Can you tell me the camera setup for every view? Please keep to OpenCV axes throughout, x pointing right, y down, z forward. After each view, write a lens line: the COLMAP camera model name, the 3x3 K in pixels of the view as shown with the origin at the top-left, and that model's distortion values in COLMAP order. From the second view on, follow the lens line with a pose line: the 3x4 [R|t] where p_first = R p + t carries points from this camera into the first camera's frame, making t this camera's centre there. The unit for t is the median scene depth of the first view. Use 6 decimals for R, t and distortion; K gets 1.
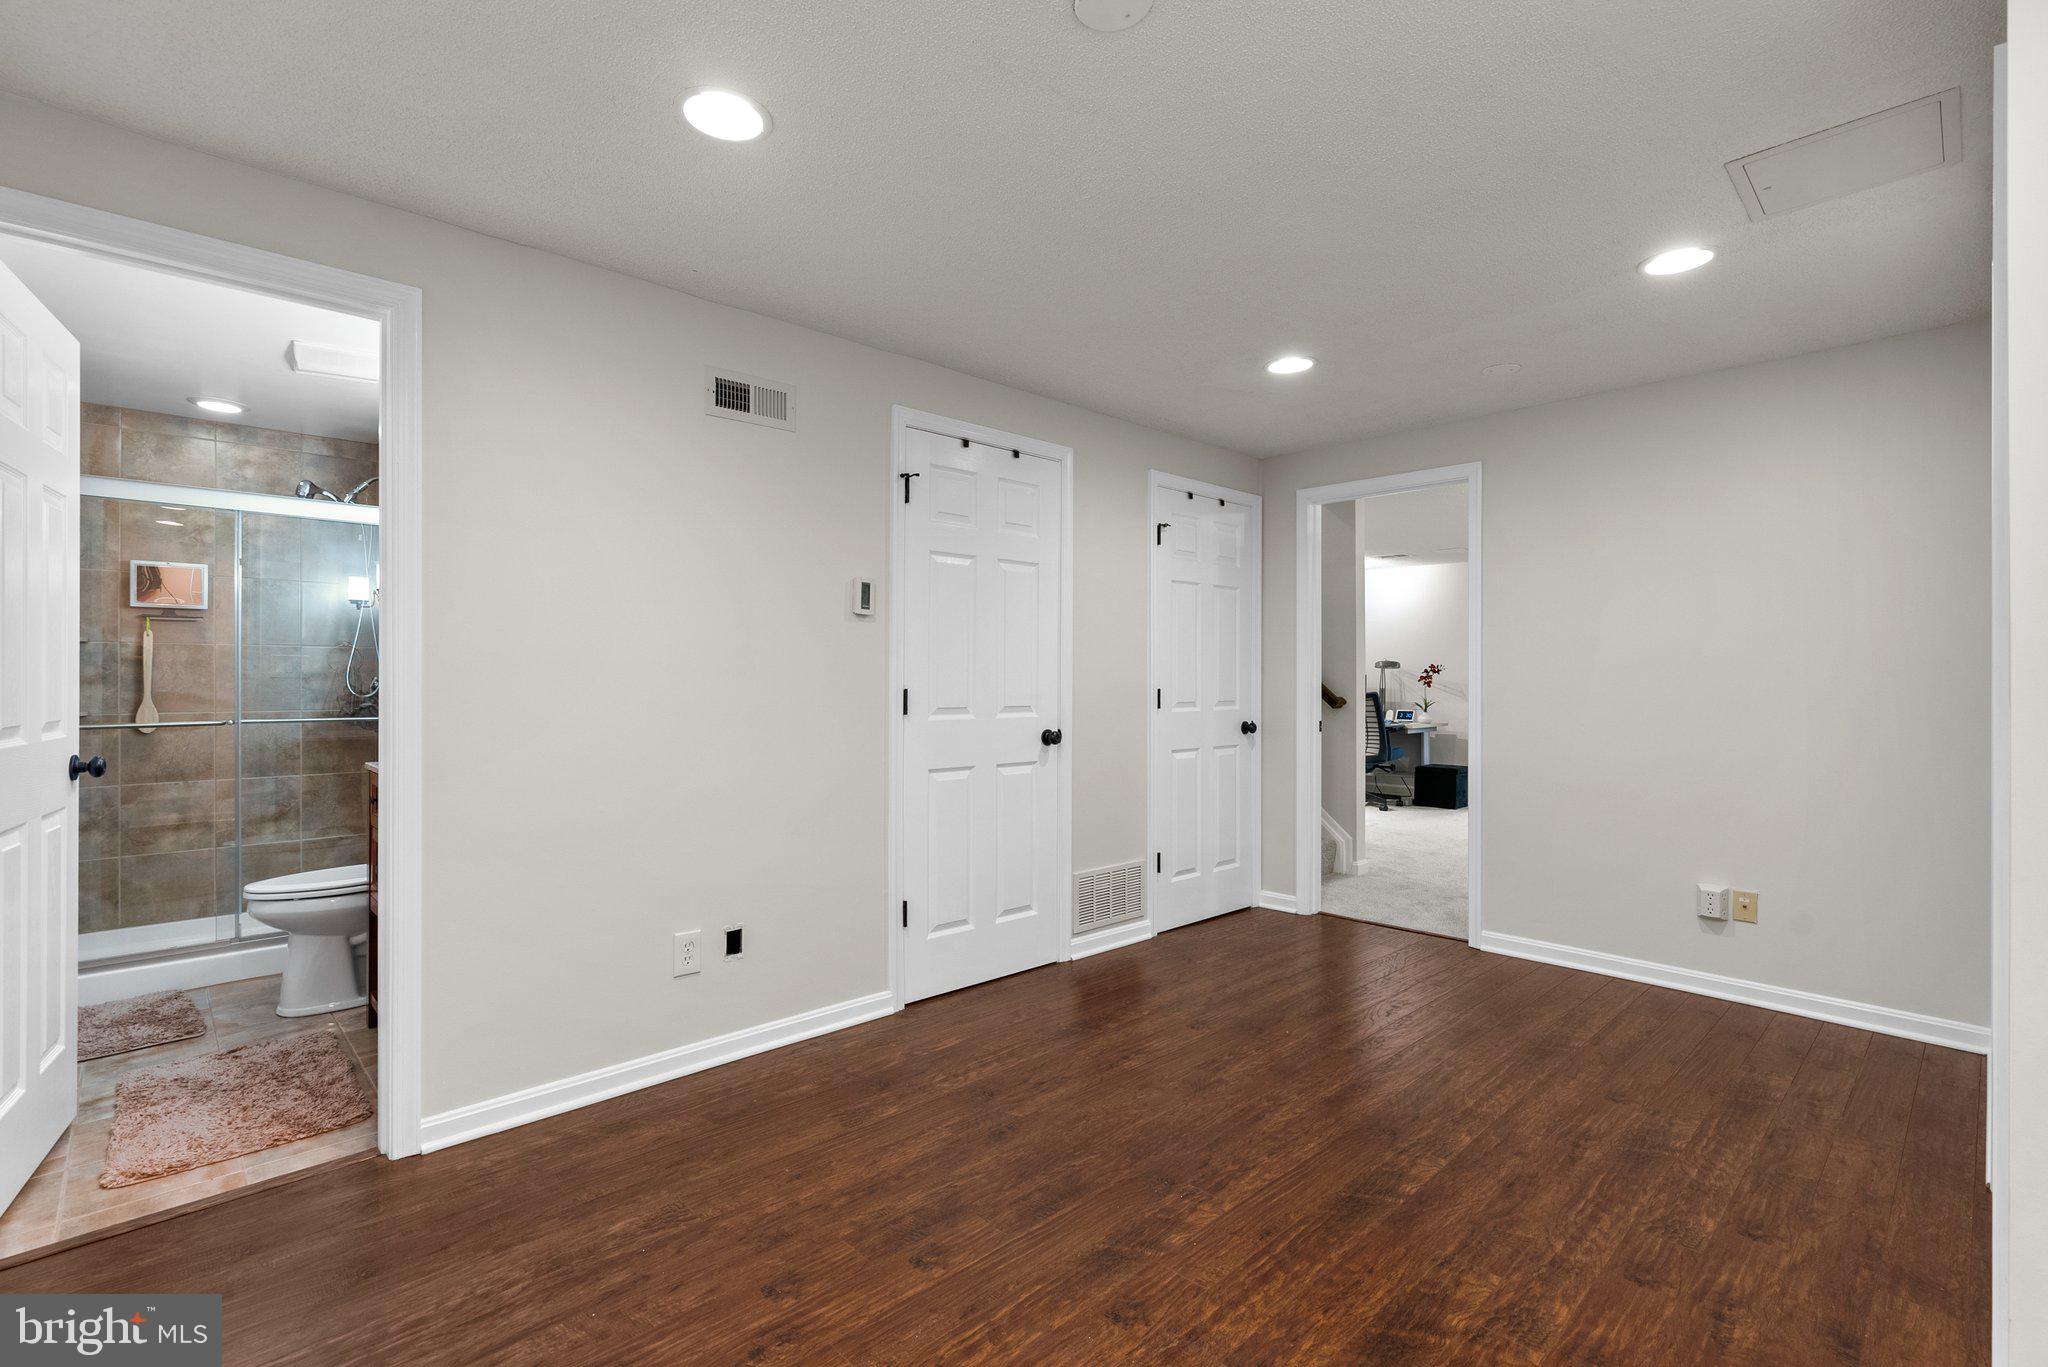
lens RADIAL K [[943.1, 0, 1024.8], [0, 943.1, 682.9], [0, 0, 1]] dist [0.001480, 0.000389]
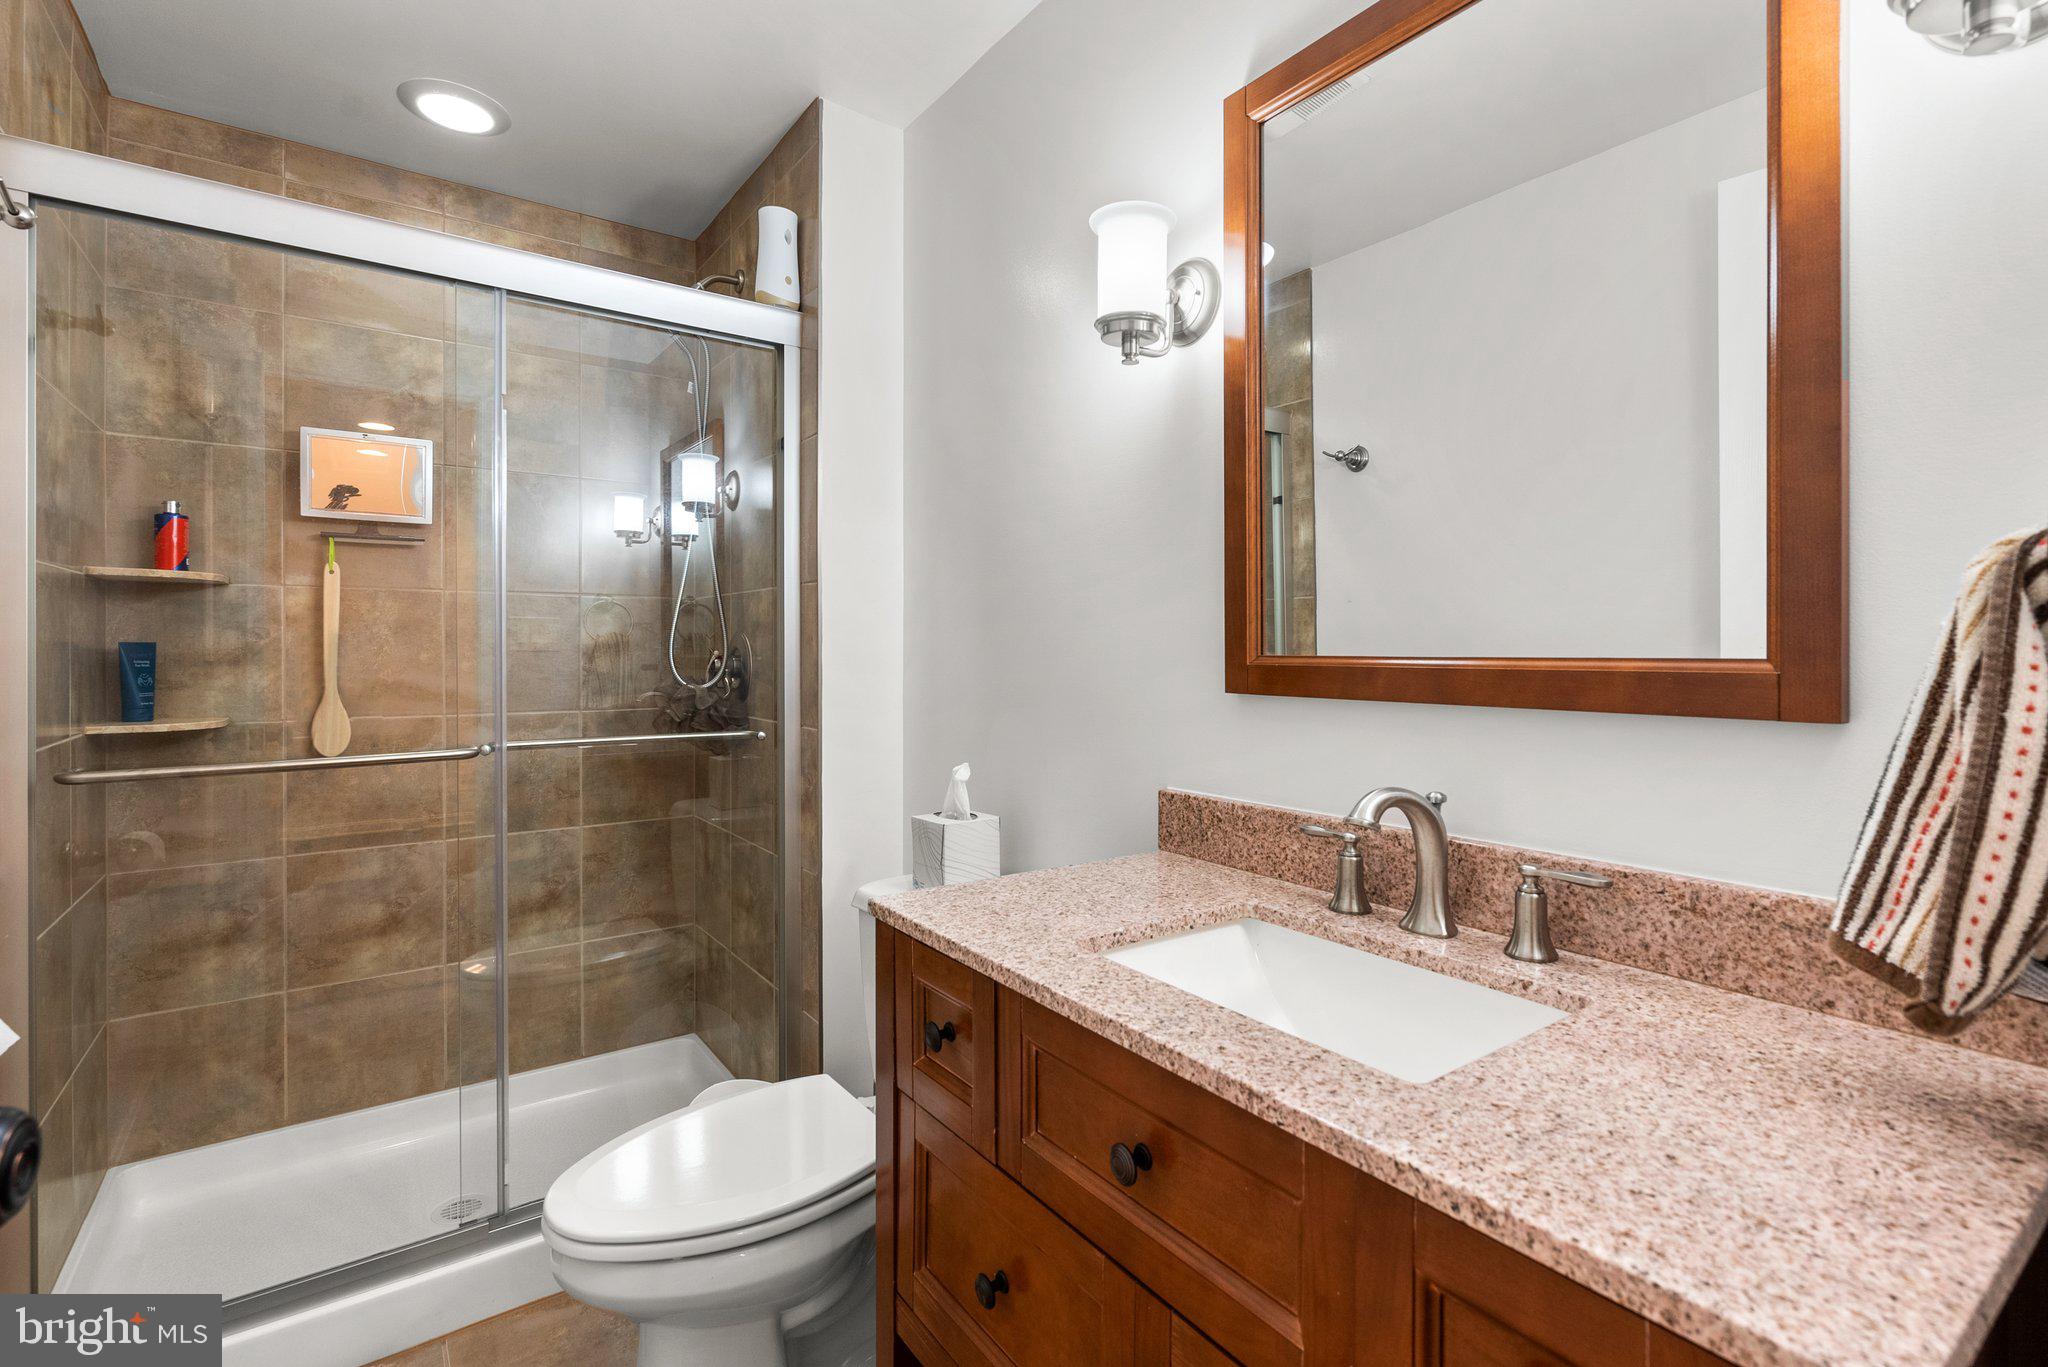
lens RADIAL K [[943.1, 0, 1022.3], [0, 943.1, 664.2], [0, 0, 1]] dist [0.001480, 0.000389]
pose [[0.991168, 0.003910, -0.132555, -0.464617], [-0.002535, 0.999941, 0.010537, -0.005459], [0.132589, -0.010108, 0.991120, 0.515436]]
